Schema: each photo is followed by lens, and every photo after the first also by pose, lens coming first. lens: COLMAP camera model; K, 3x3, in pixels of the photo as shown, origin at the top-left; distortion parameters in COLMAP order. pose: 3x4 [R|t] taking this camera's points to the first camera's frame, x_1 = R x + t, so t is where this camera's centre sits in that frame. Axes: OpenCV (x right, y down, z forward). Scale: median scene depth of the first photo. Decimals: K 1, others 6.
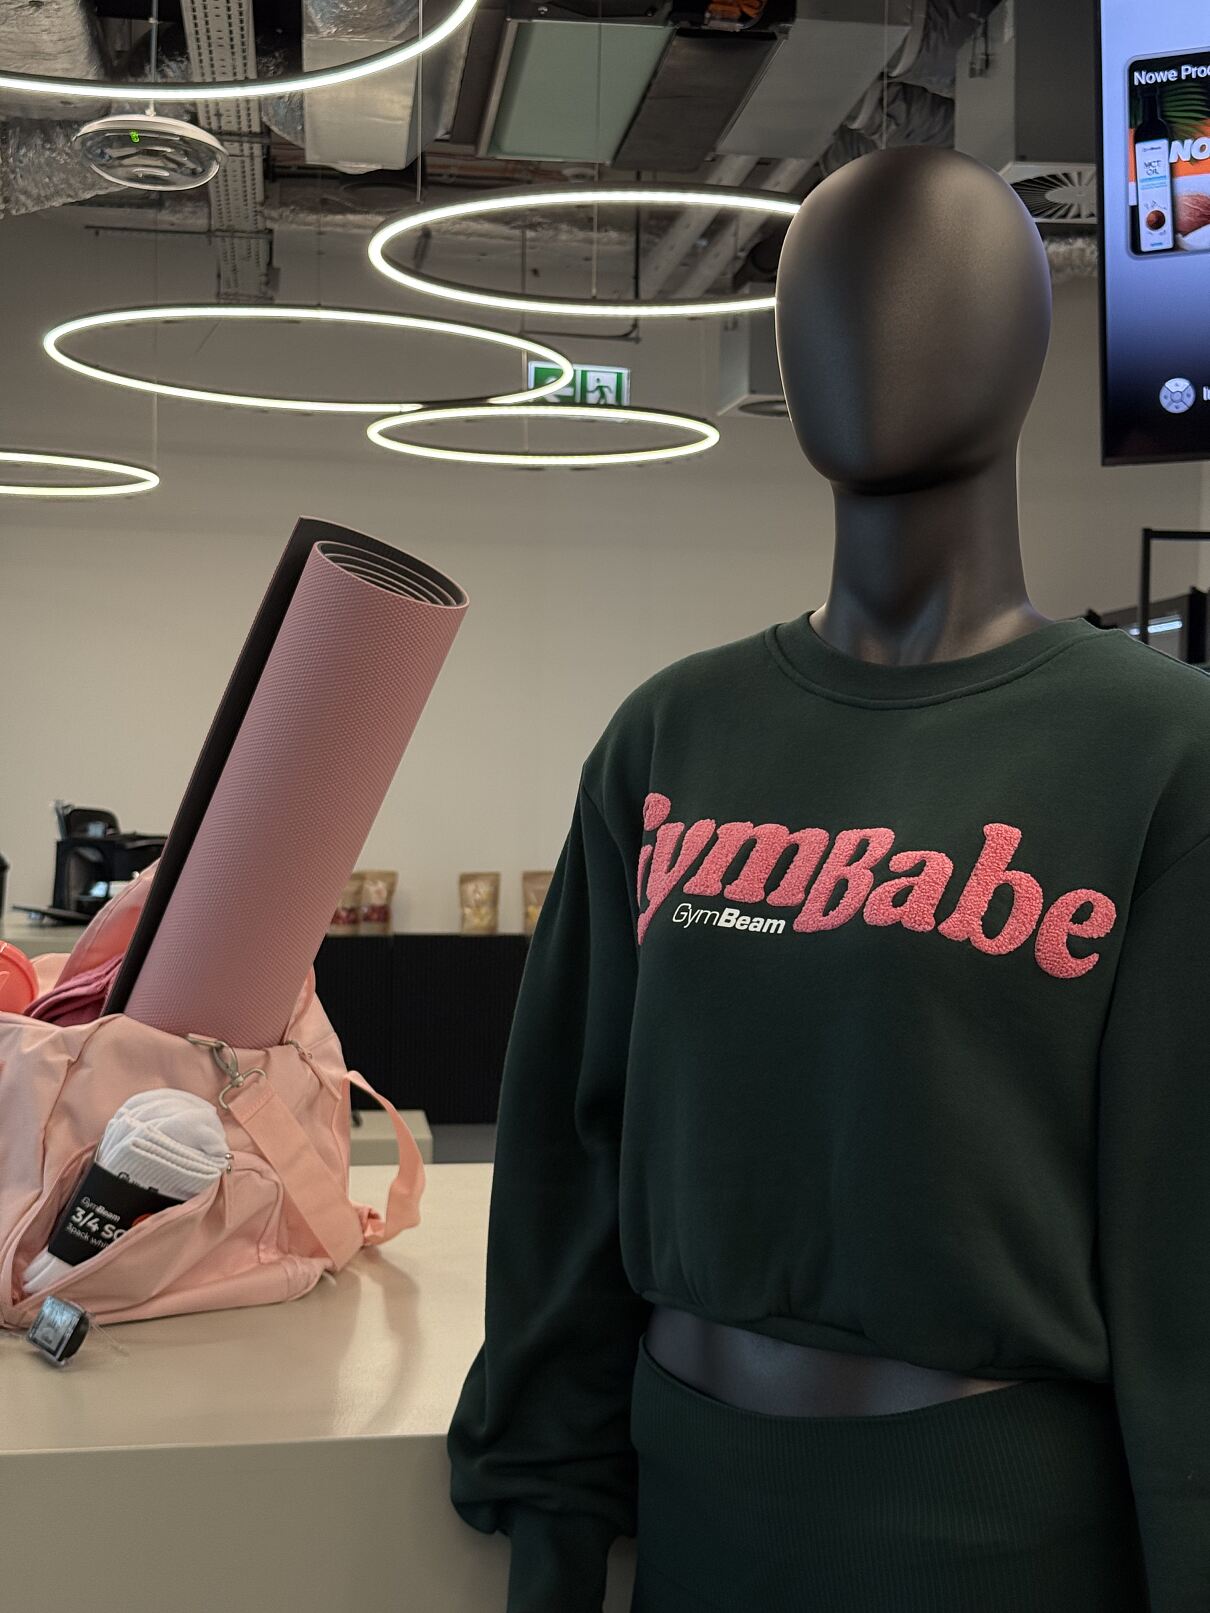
lens RADIAL K [[2233.7, 0, 599.6], [0, 2233.7, 788.8], [0, 0, 1]] dist [0.195884, -0.039901]
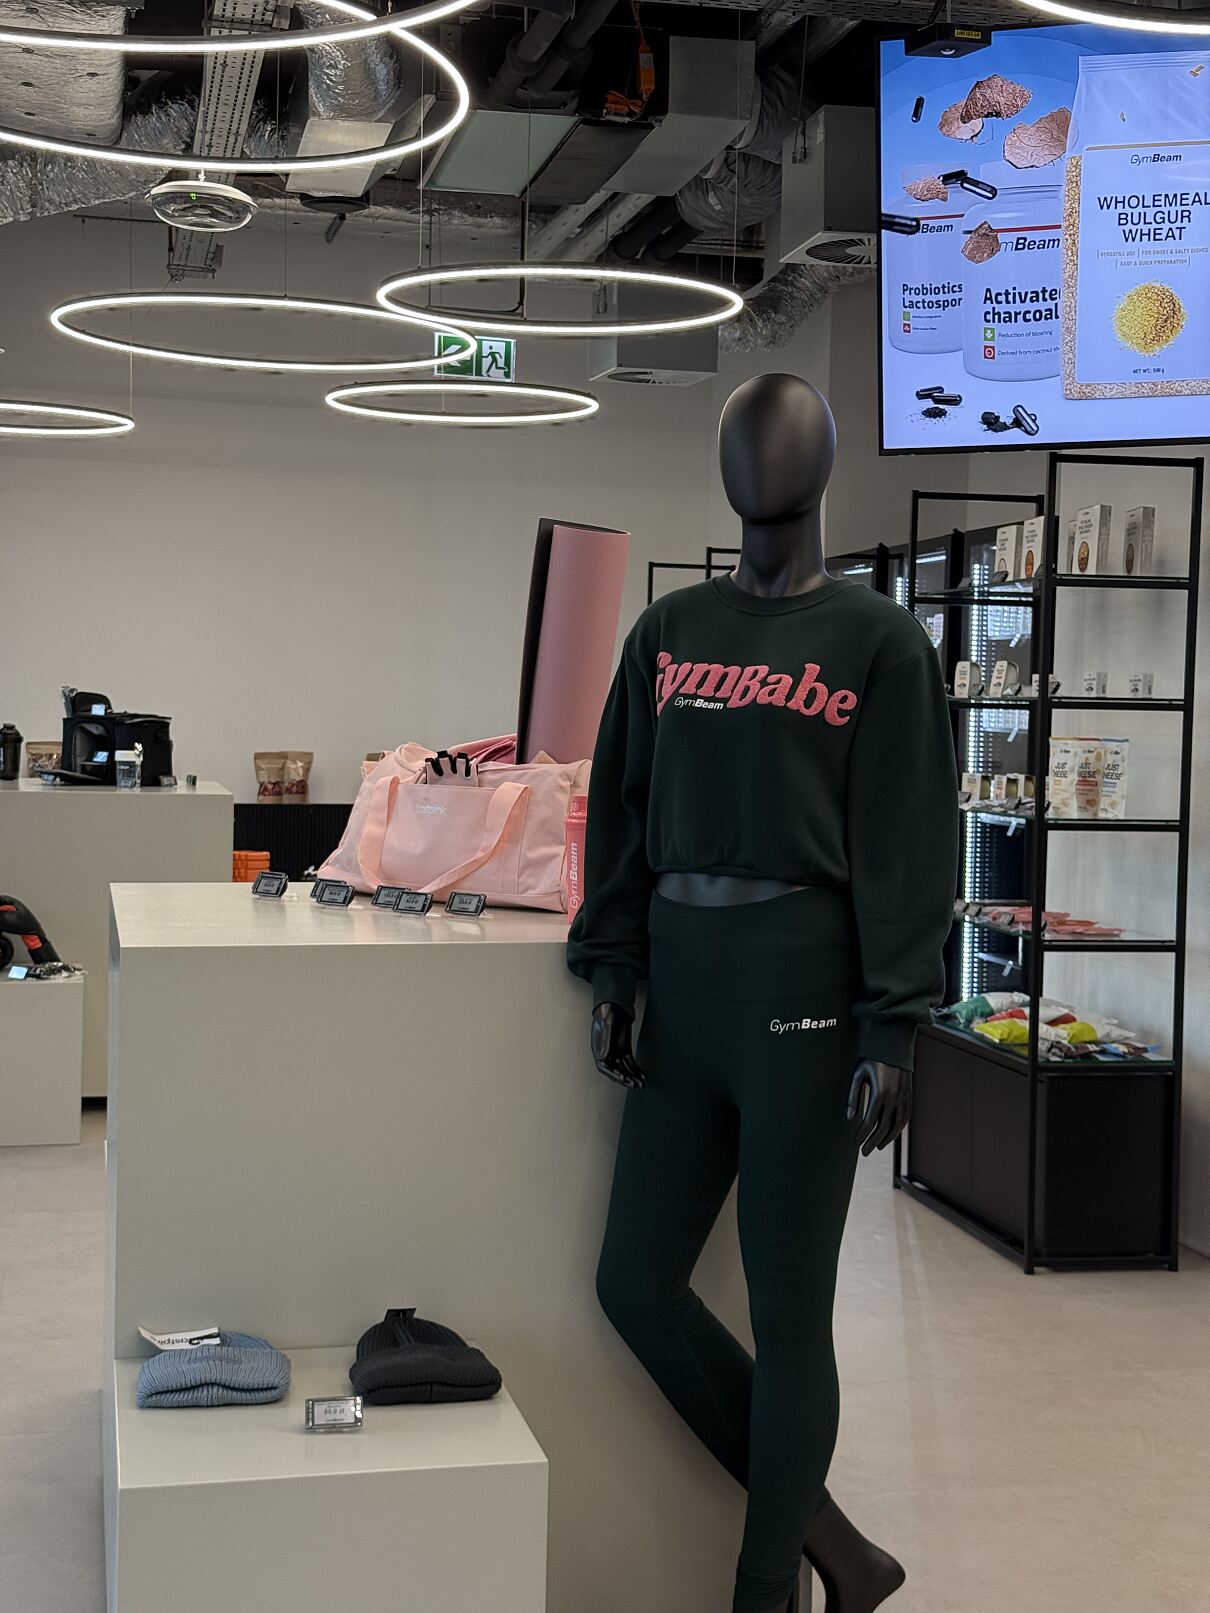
lens RADIAL K [[2251.3, 0, 600.1], [0, 2251.3, 813.0], [0, 0, 1]] dist [0.150144, -0.090928]
pose [[0.996482, 0.002516, 0.083768, -0.237363], [-0.006676, 0.998756, 0.049416, 0.054213], [-0.083540, -0.049802, 0.995259, -1.326469]]
